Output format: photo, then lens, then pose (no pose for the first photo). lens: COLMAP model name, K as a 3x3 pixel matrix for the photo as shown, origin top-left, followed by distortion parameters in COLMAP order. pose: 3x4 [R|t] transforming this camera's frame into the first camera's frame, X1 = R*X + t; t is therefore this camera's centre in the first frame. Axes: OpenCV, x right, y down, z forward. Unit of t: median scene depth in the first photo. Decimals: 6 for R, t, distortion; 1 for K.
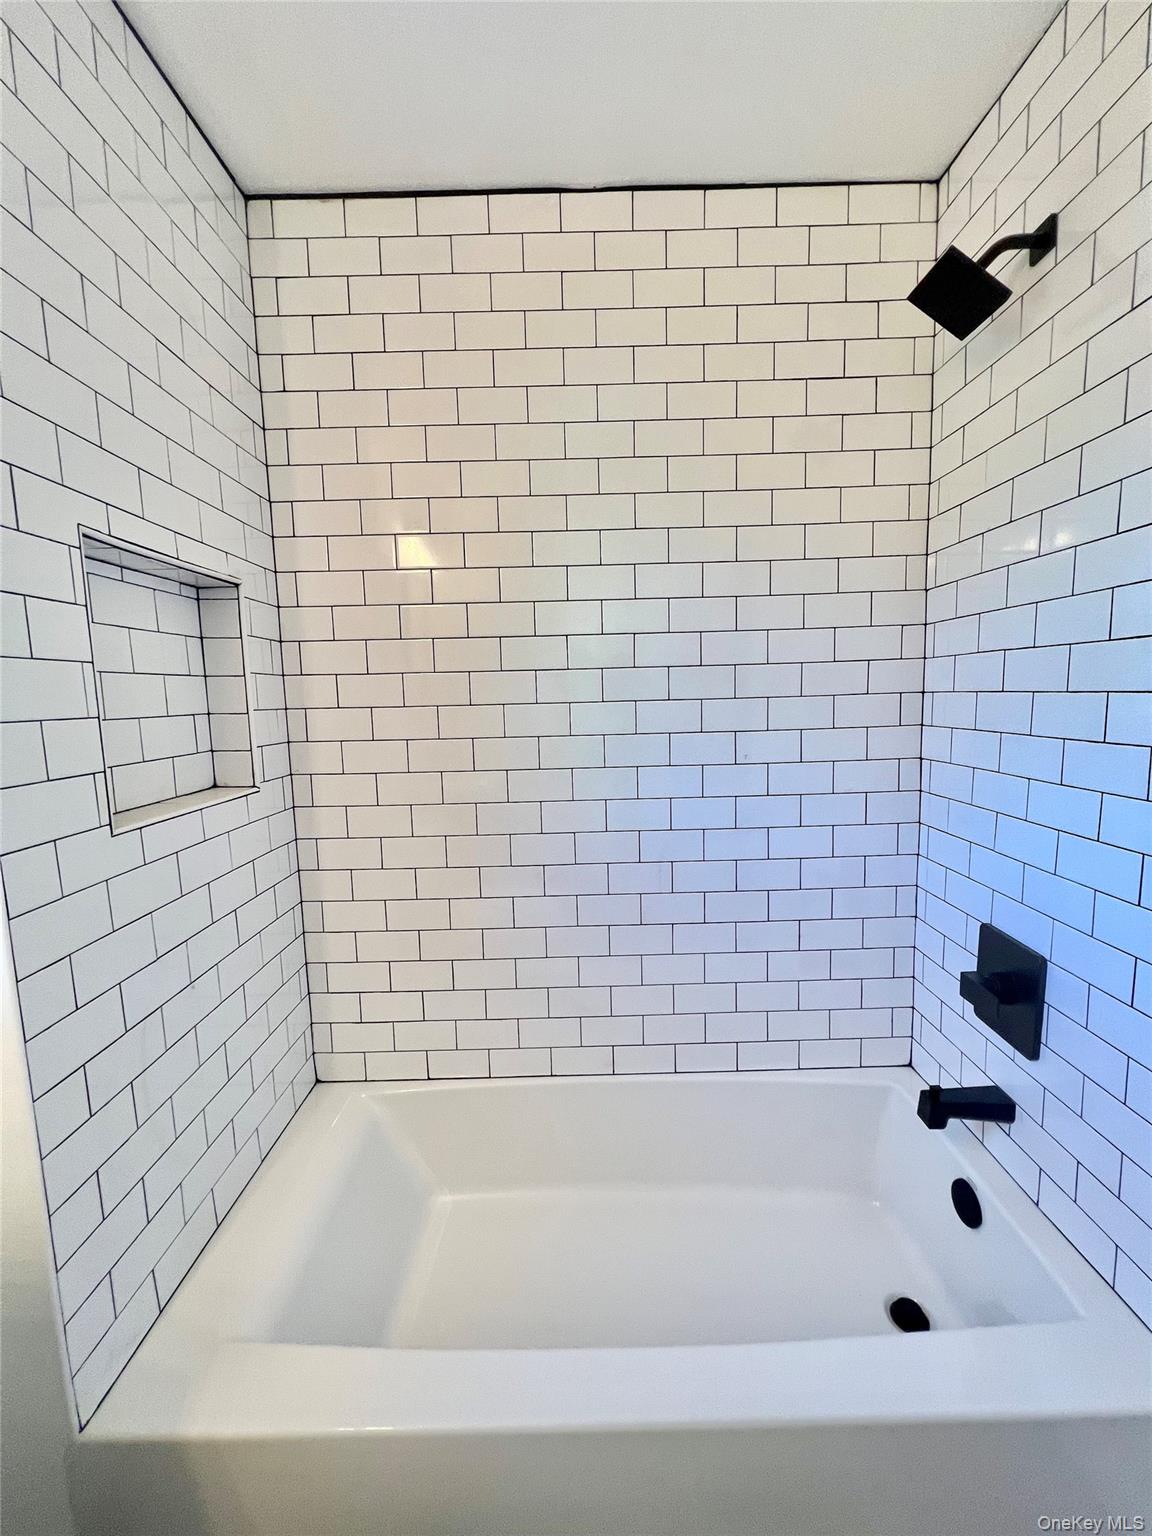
lens RADIAL K [[612.7, 0, 576.7], [0, 612.7, 765.0], [0, 0, 1]] dist [-0.002136, -0.000159]
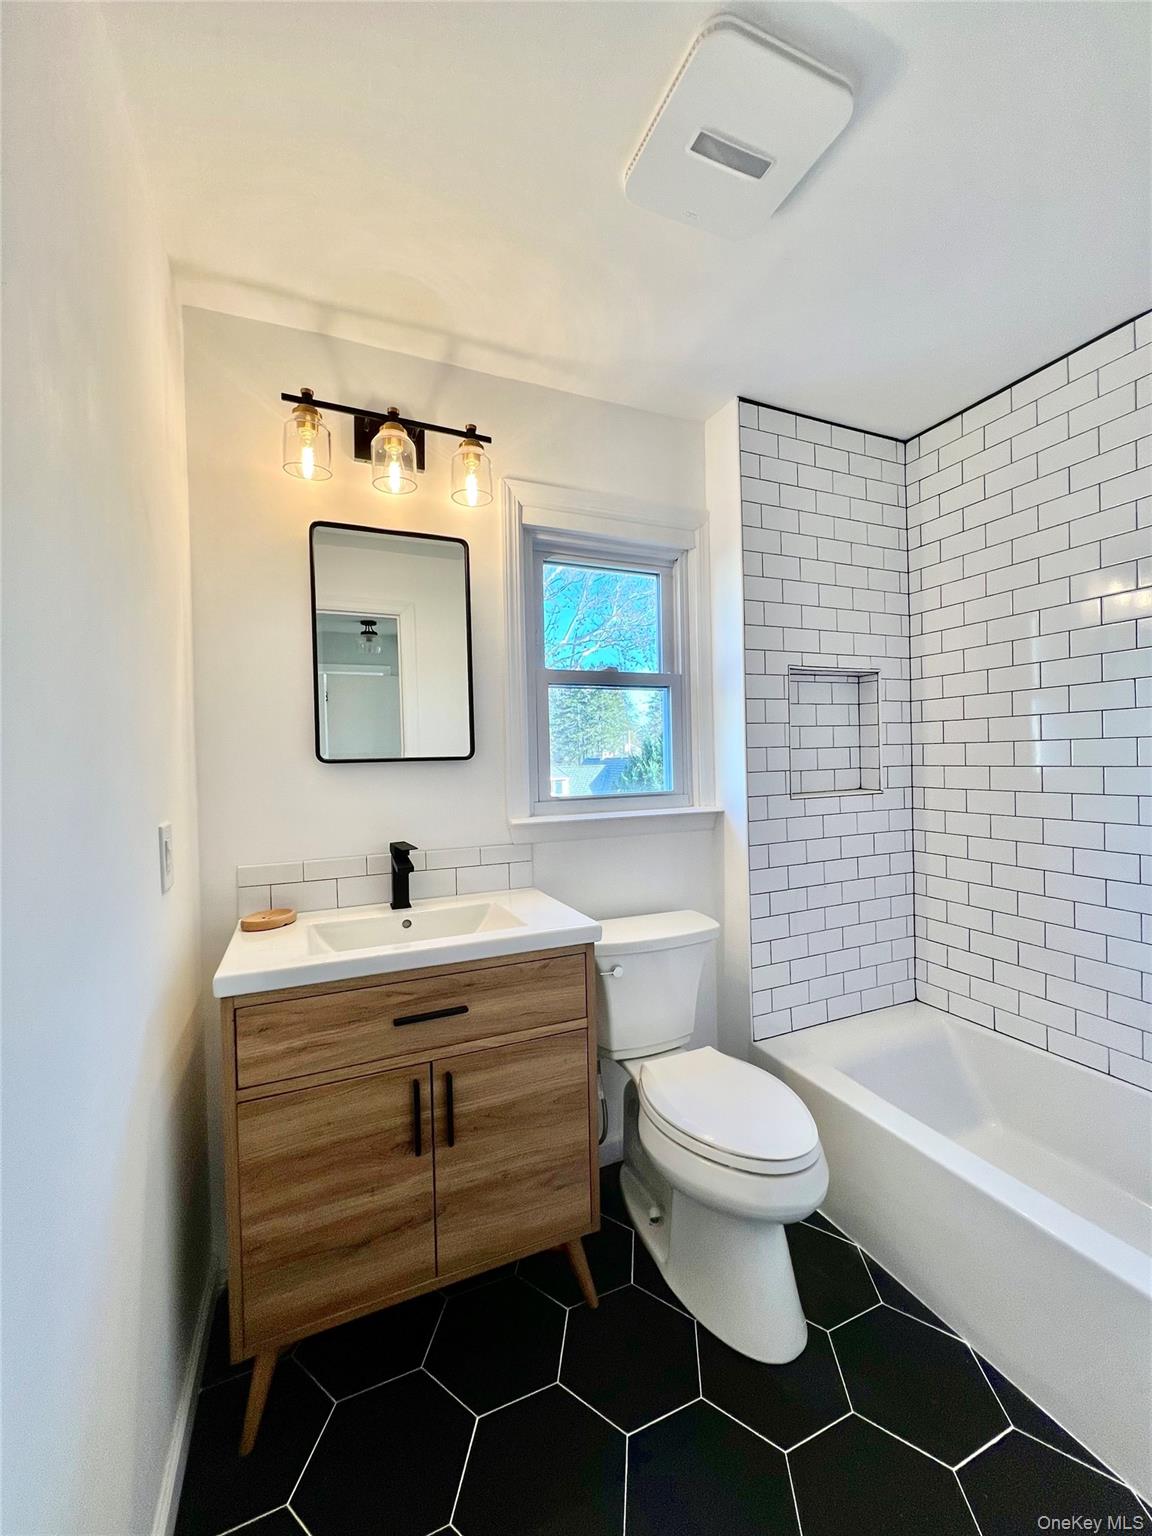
lens RADIAL K [[612.7, 0, 576.7], [0, 612.7, 765.0], [0, 0, 1]] dist [-0.002136, -0.000159]
pose [[0.393064, 0.025924, -0.919145, 0.668475], [-0.089147, 0.995968, -0.010033, 0.056349], [0.915179, 0.085883, 0.393791, -0.413430]]
